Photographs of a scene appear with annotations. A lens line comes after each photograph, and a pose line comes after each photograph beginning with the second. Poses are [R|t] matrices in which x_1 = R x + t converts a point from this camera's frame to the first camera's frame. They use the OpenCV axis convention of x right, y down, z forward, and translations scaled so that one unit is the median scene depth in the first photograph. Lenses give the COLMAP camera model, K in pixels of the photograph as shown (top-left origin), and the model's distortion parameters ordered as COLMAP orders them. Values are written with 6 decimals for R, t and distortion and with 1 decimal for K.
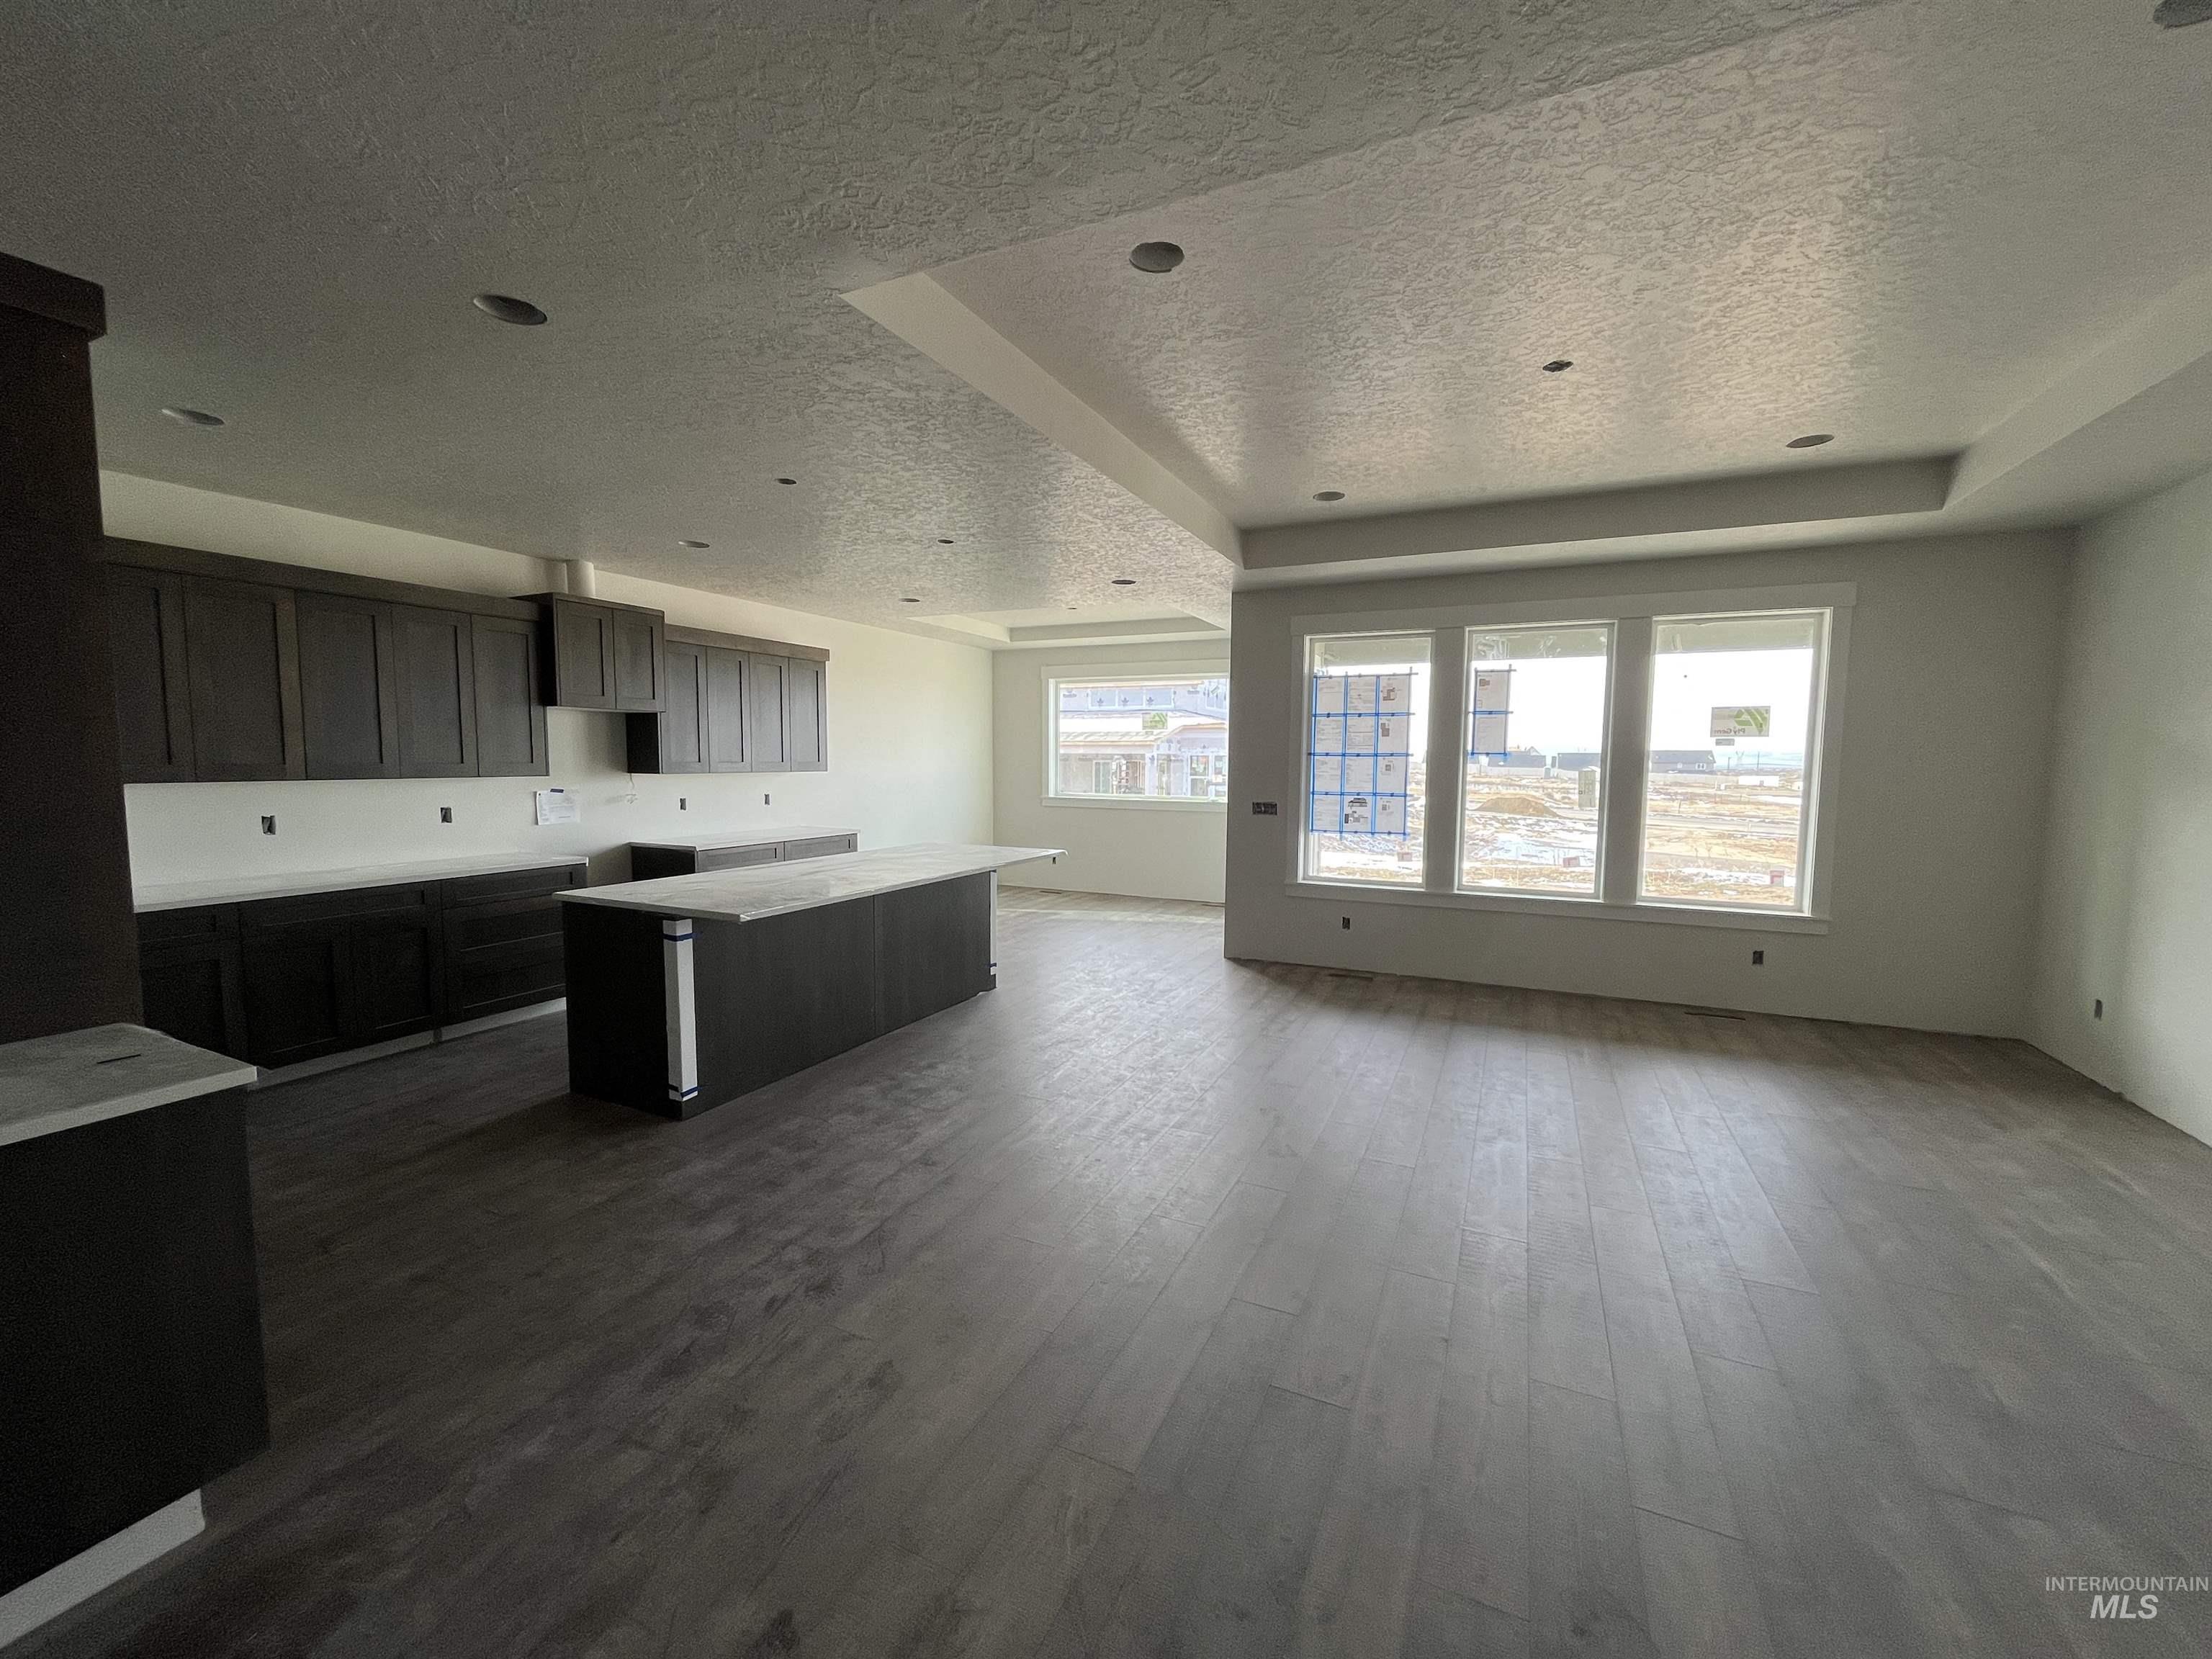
lens RADIAL K [[890.6, 0, 1098.7], [0, 890.6, 830.0], [0, 0, 1]] dist [-0.001583, -0.000465]
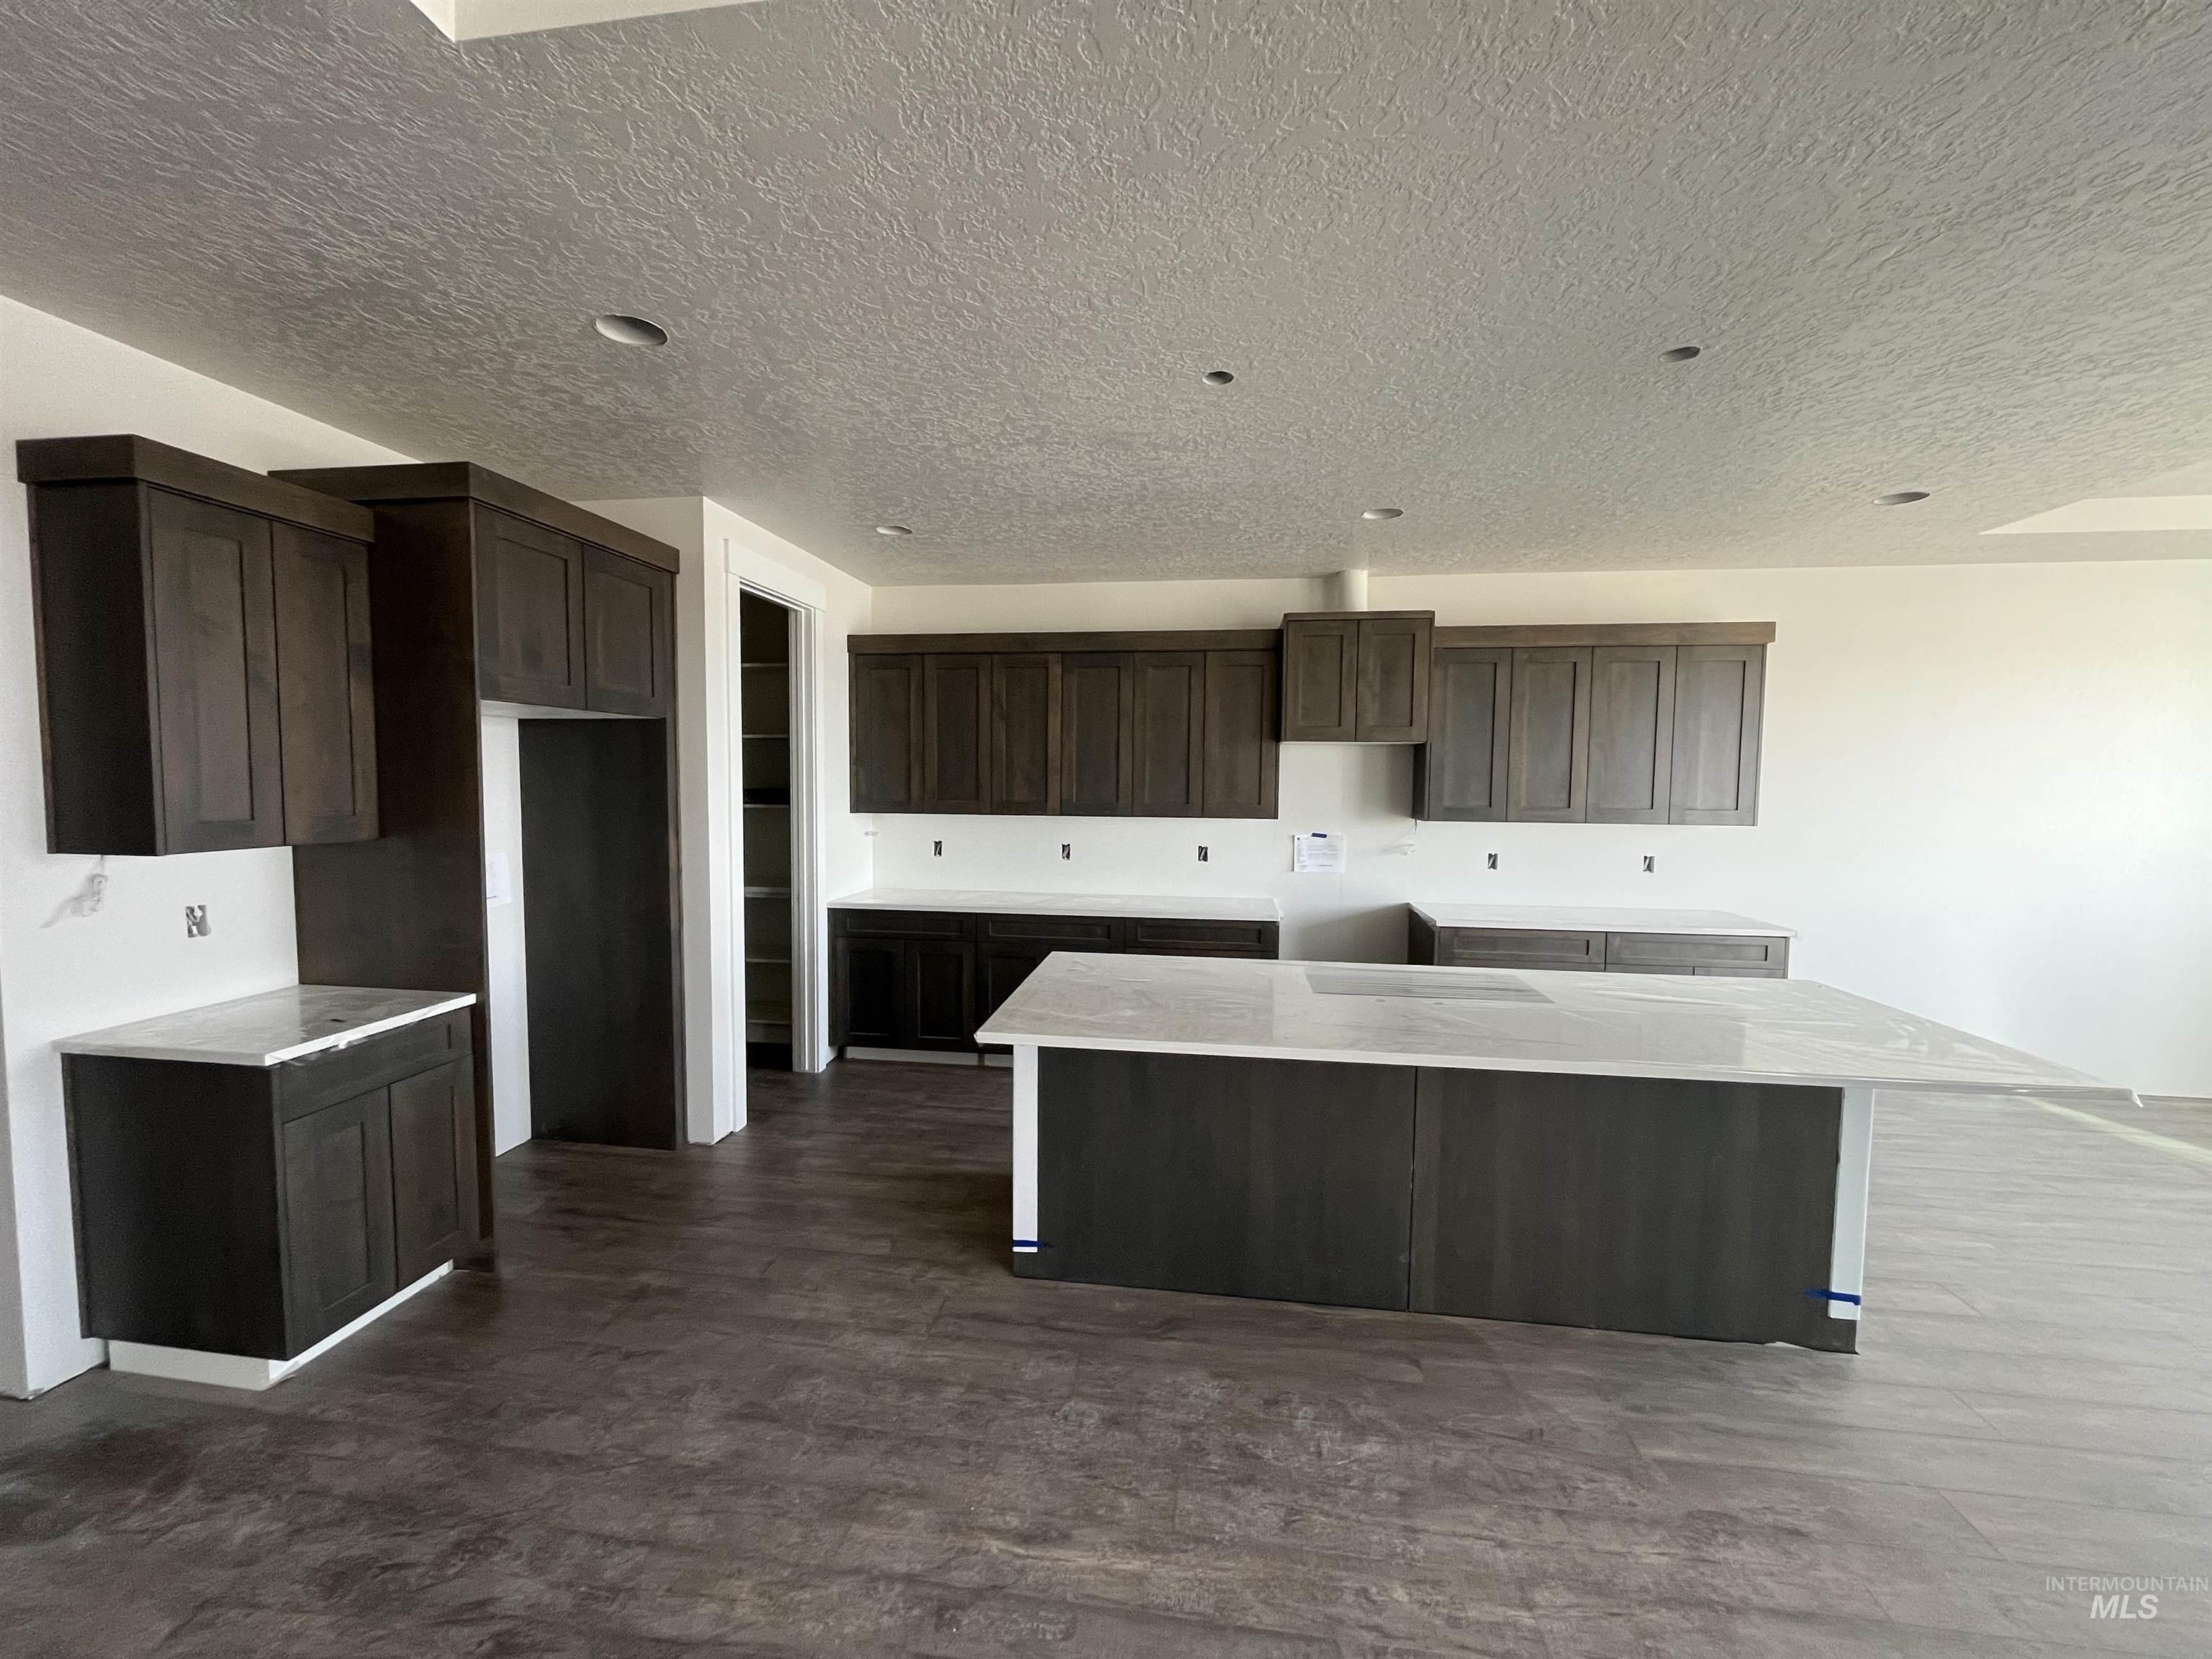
lens RADIAL K [[890.6, 0, 1098.7], [0, 890.6, 830.0], [0, 0, 1]] dist [-0.001583, -0.000465]
pose [[0.297813, 0.052050, -0.953204, 0.123802], [-0.084703, 0.996015, 0.027923, -0.039654], [0.950859, 0.072424, 0.301035, 0.370942]]
